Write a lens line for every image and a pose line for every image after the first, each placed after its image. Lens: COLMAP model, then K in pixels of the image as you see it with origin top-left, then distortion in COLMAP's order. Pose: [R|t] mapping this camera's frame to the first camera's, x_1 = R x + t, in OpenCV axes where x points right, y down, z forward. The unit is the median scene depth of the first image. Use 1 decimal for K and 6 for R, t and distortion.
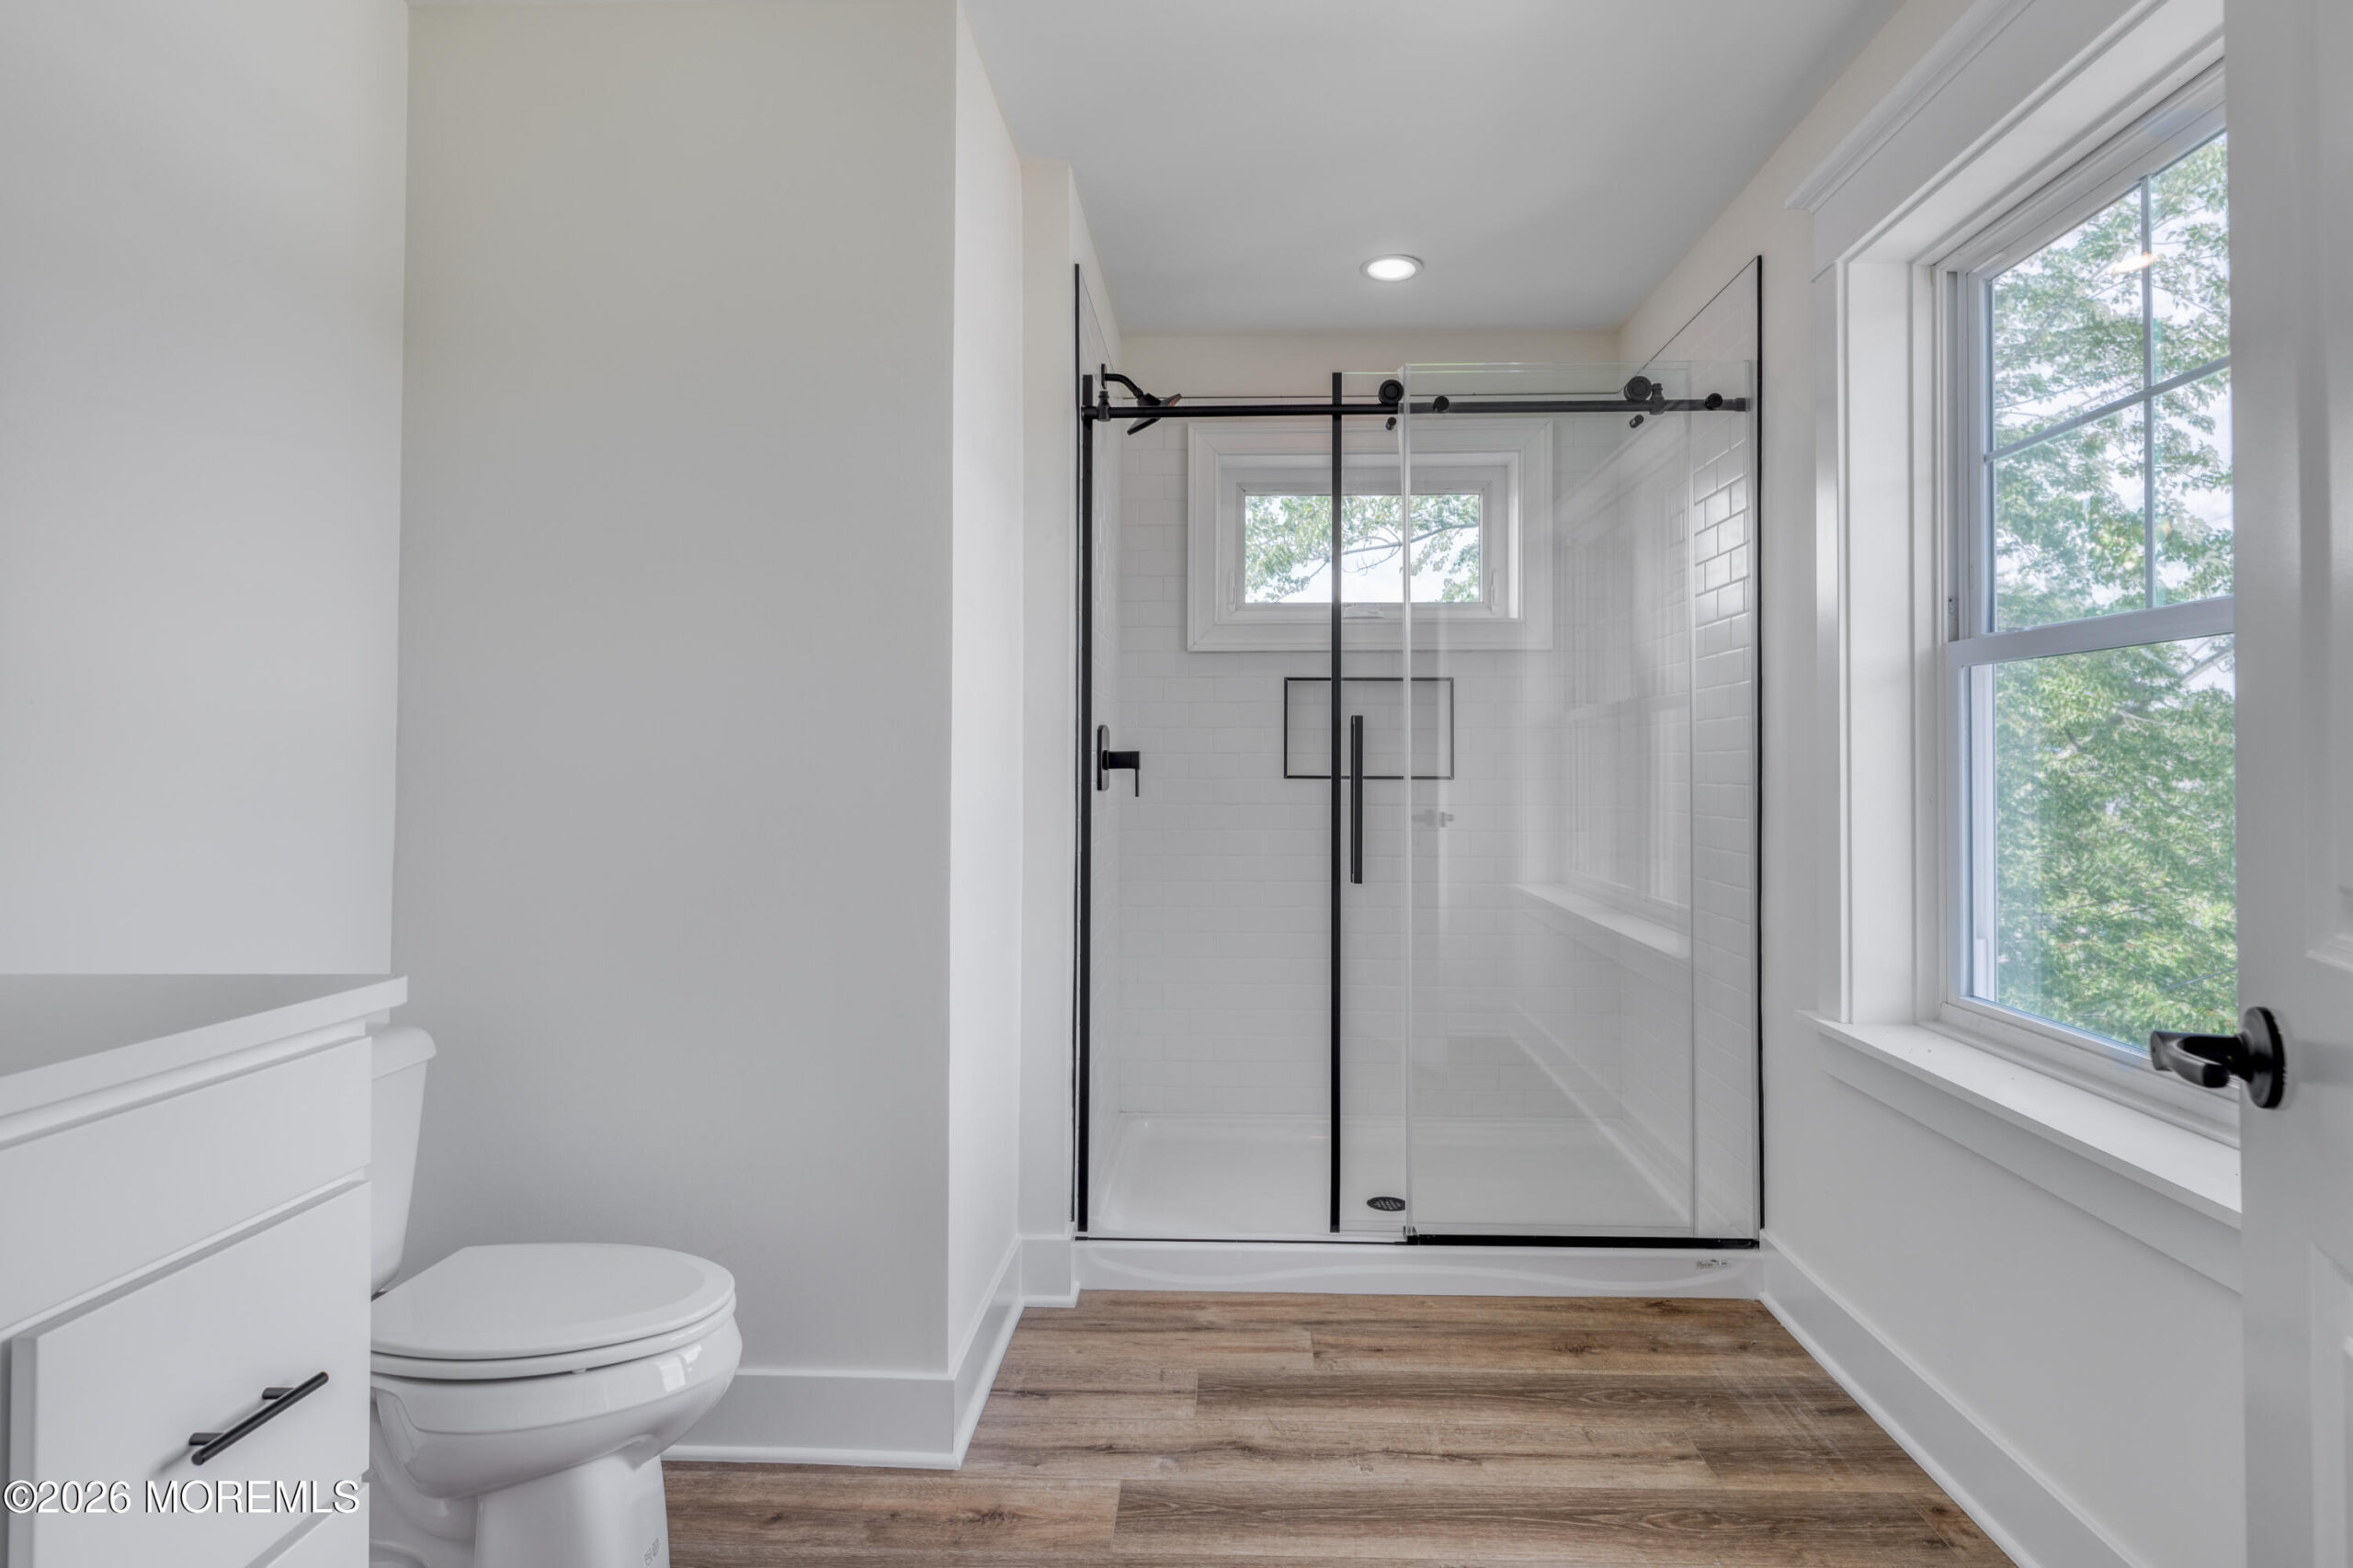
lens RADIAL K [[1310.2, 0, 1239.3], [0, 1310.2, 738.5], [0, 0, 1]] dist [0.001986, -0.000750]
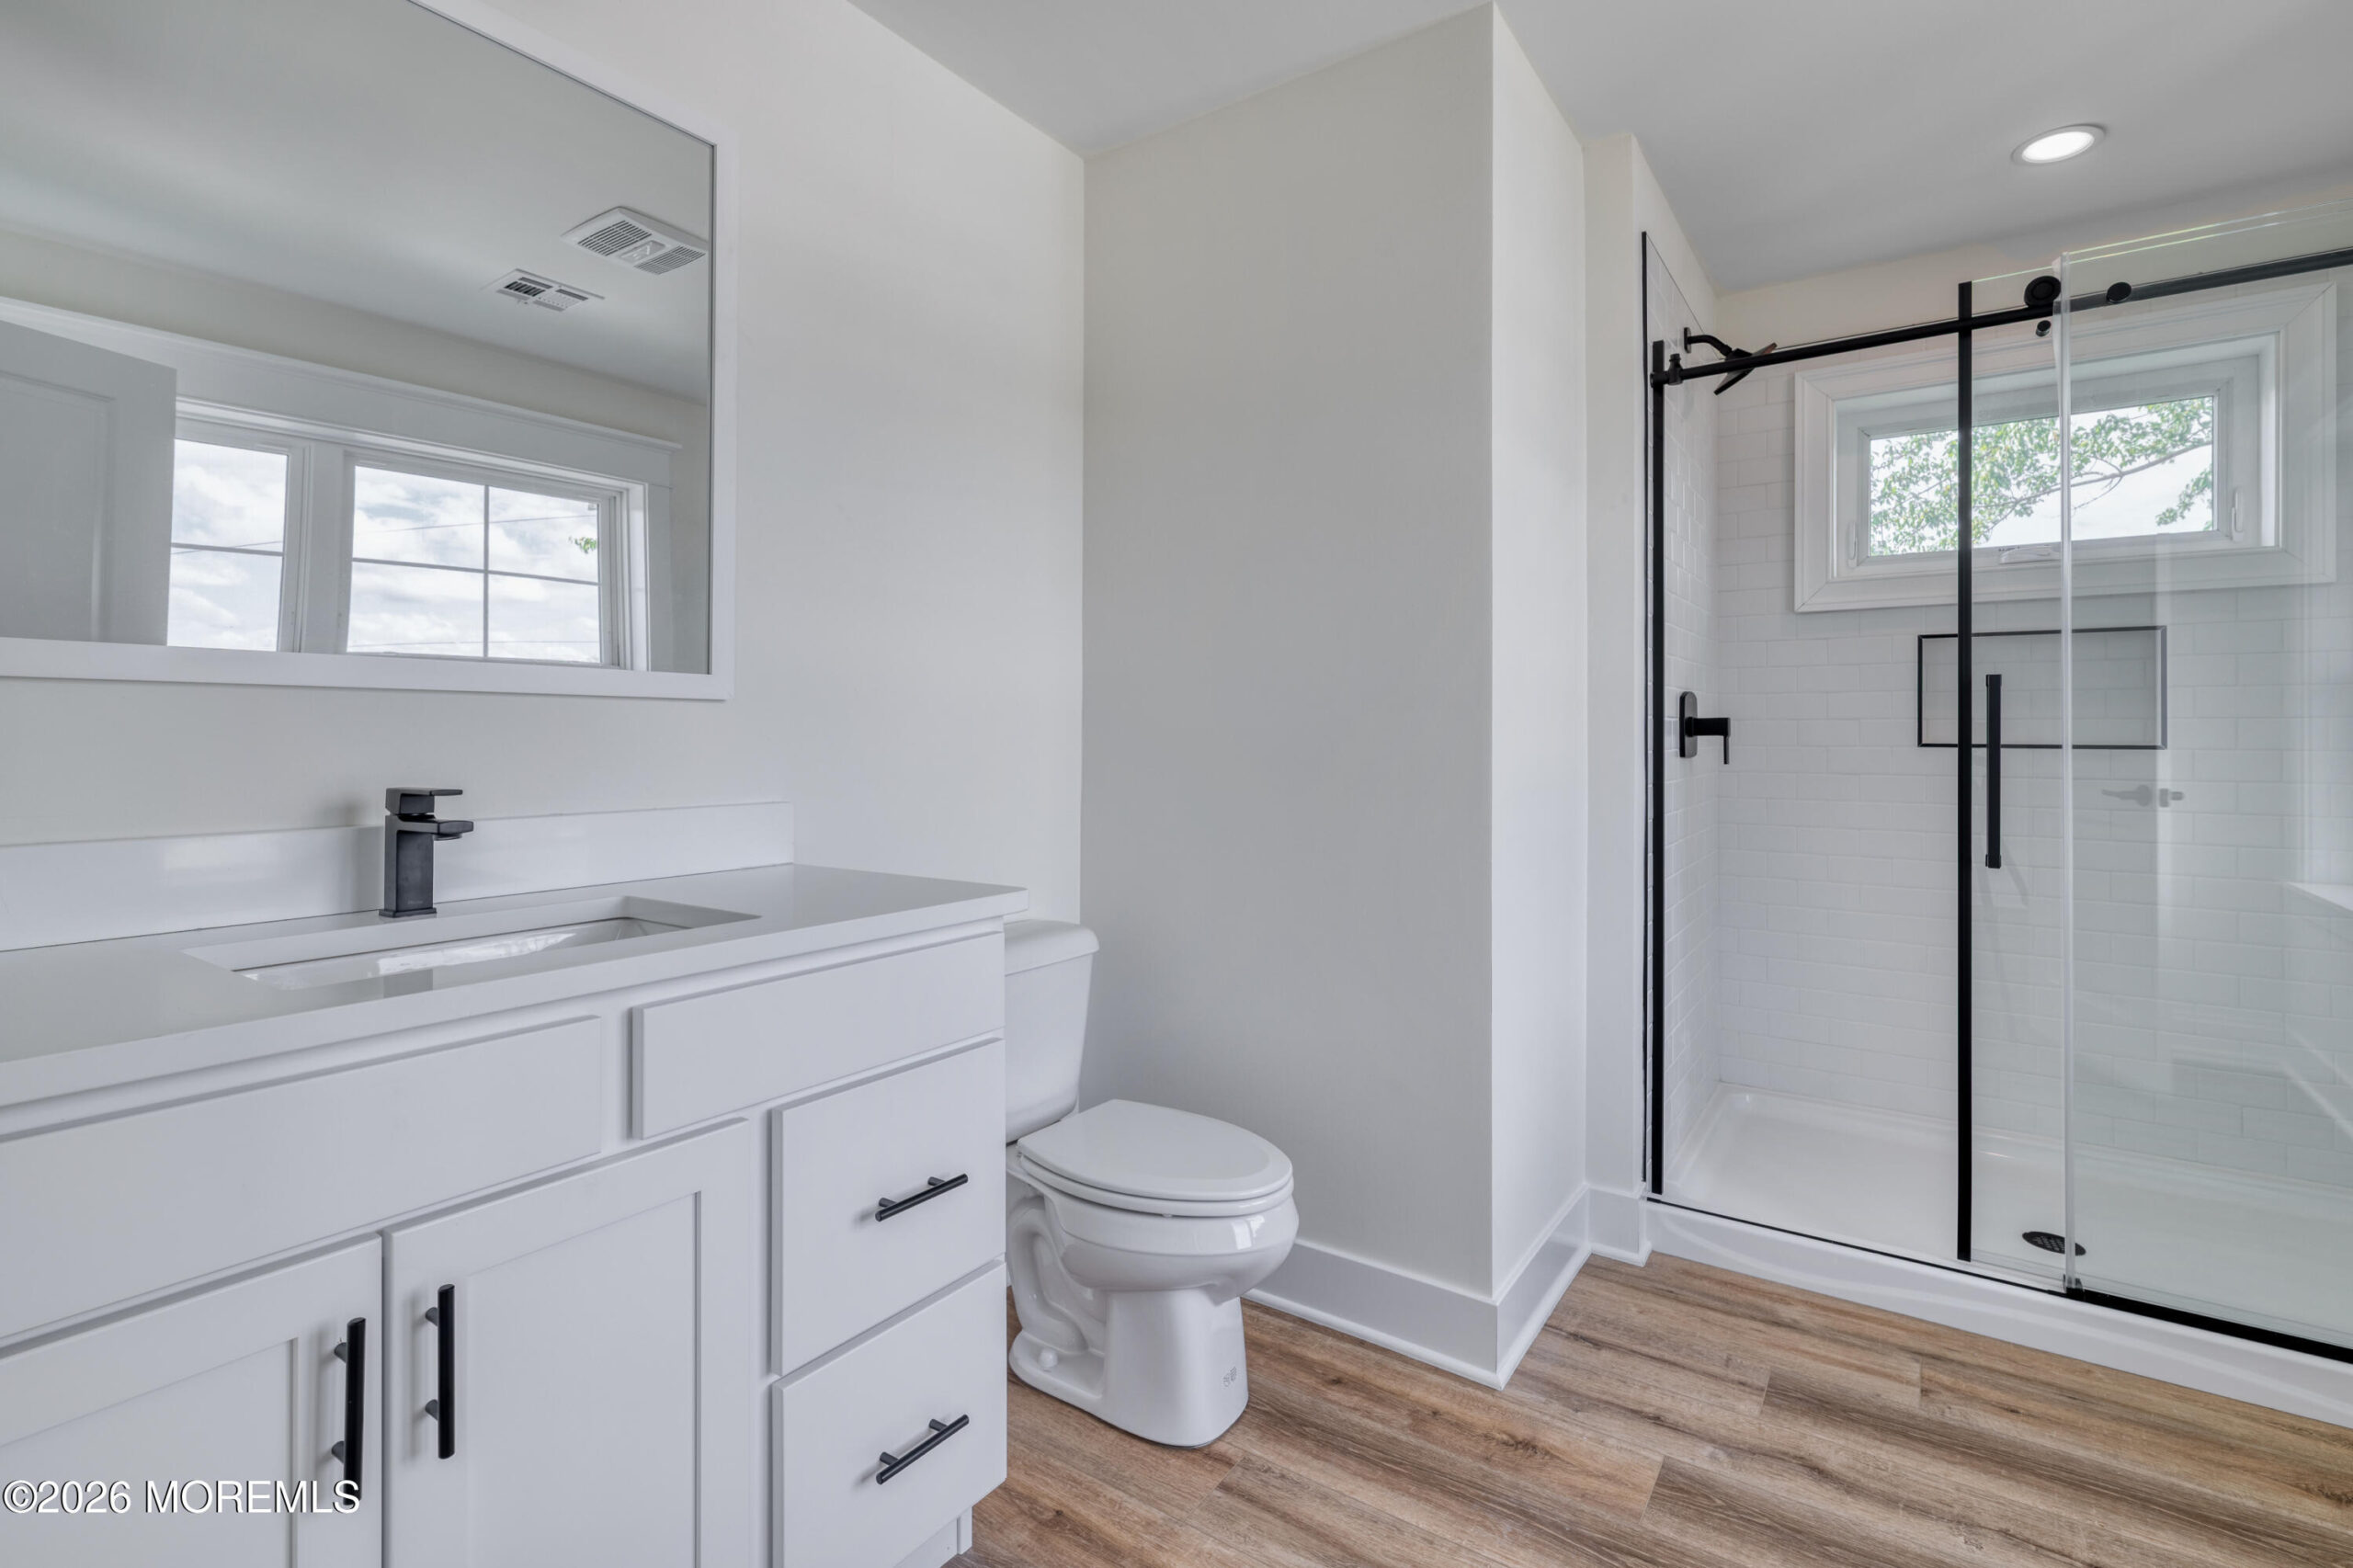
lens RADIAL K [[1144.3, 0, 1154.6], [0, 1144.3, 727.2], [0, 0, 1]] dist [0.003657, -0.000617]
pose [[0.823526, -0.002191, -0.567275, 0.069040], [0.011064, 0.999864, 0.012200, 0.002147], [0.567171, -0.016323, 0.823438, 0.065230]]
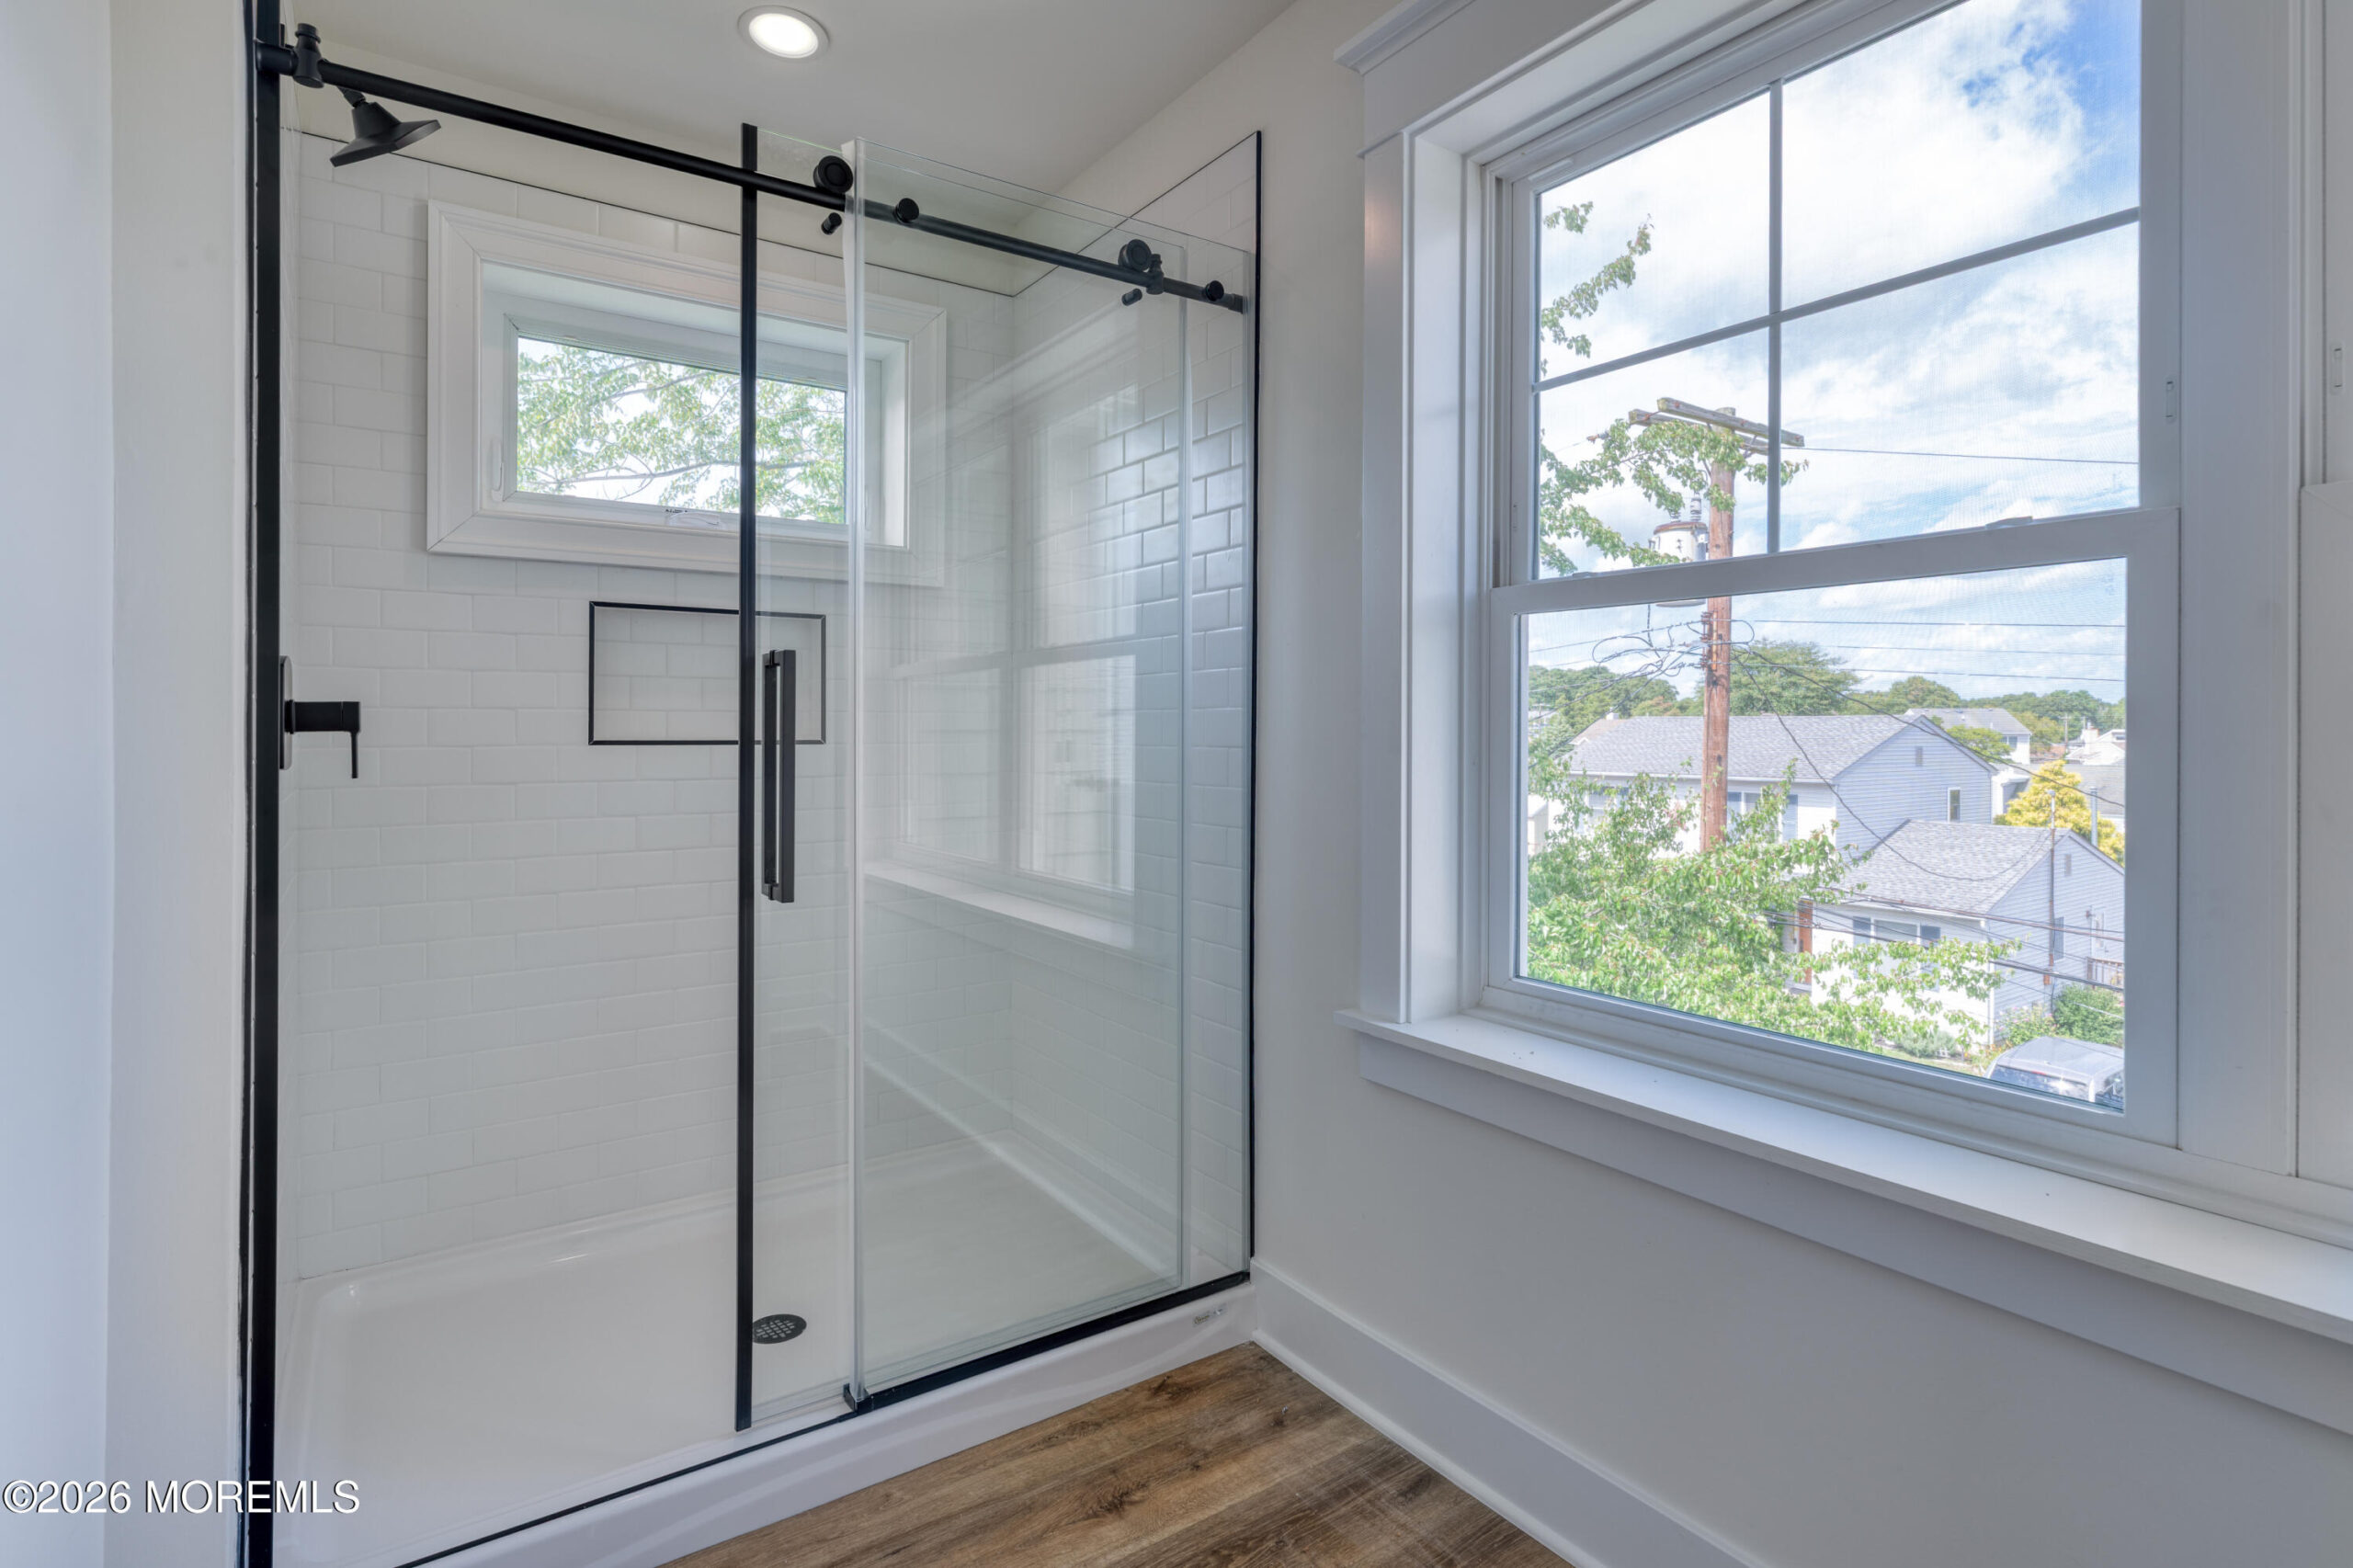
lens RADIAL K [[1144.3, 0, 1154.6], [0, 1144.3, 727.2], [0, 0, 1]] dist [0.003657, -0.000617]
pose [[0.820553, -0.000338, 0.571570, -0.095873], [-0.010248, 0.999830, 0.015304, 0.011945], [-0.571479, -0.018415, 0.820410, 0.450684]]
